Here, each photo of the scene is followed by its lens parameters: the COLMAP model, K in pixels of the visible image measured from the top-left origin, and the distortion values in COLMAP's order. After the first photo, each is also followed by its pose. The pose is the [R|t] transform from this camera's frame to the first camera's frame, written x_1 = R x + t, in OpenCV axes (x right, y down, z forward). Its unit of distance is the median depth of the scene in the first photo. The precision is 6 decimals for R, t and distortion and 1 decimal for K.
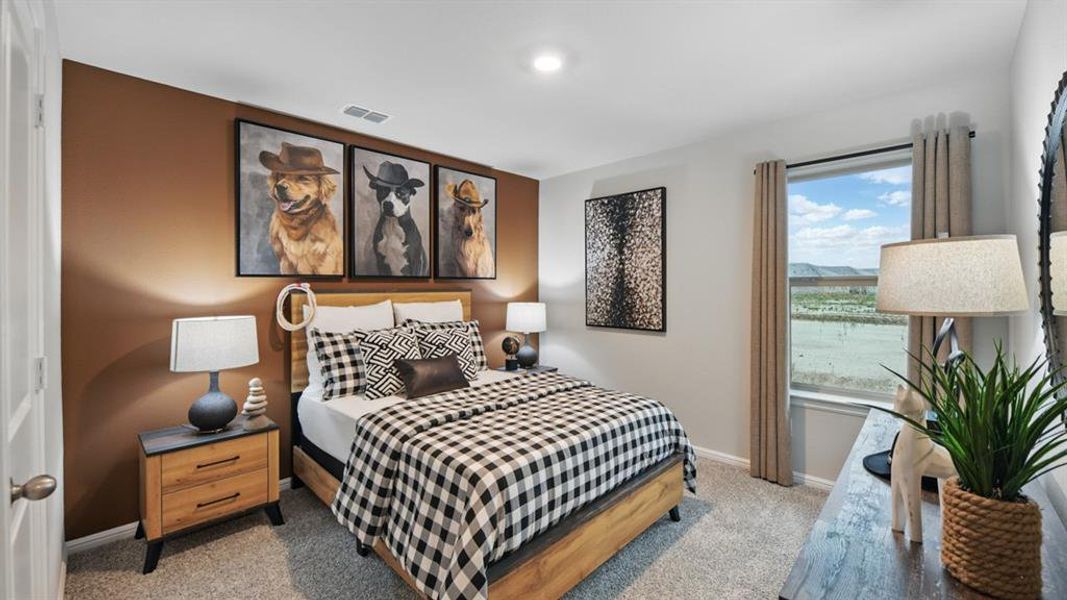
lens RADIAL K [[430.1, 0, 539.6], [0, 430.1, 284.1], [0, 0, 1]] dist [-0.005448, -0.000559]
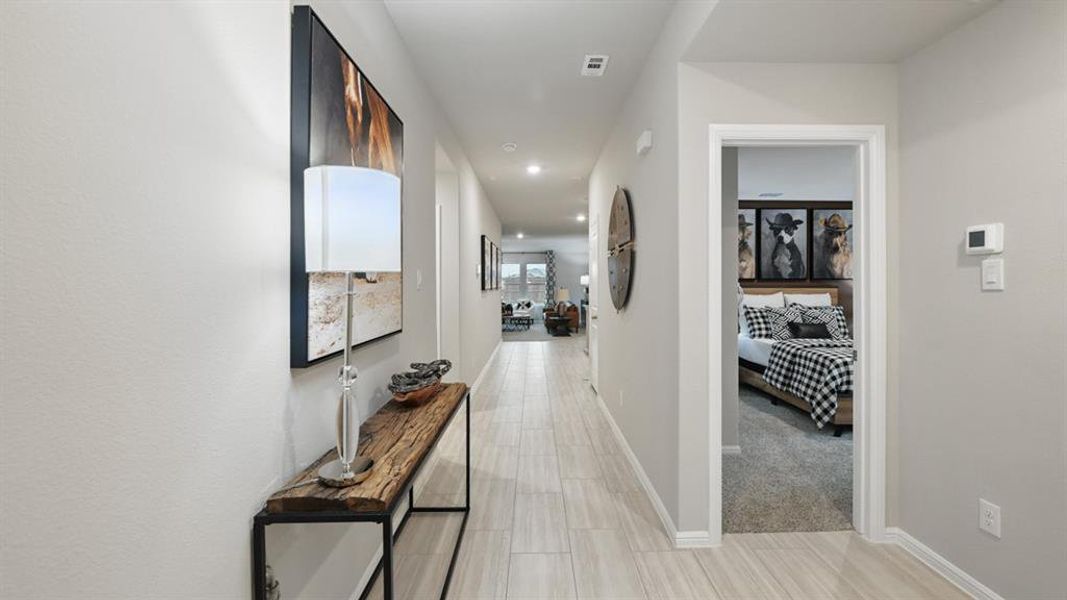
lens RADIAL K [[430.1, 0, 539.6], [0, 430.1, 284.1], [0, 0, 1]] dist [-0.005448, -0.000559]
pose [[0.705749, 0.002818, -0.708456, 0.206267], [-0.000836, 0.999995, 0.003145, -0.000601], [0.708462, -0.001628, 0.705748, -0.982331]]
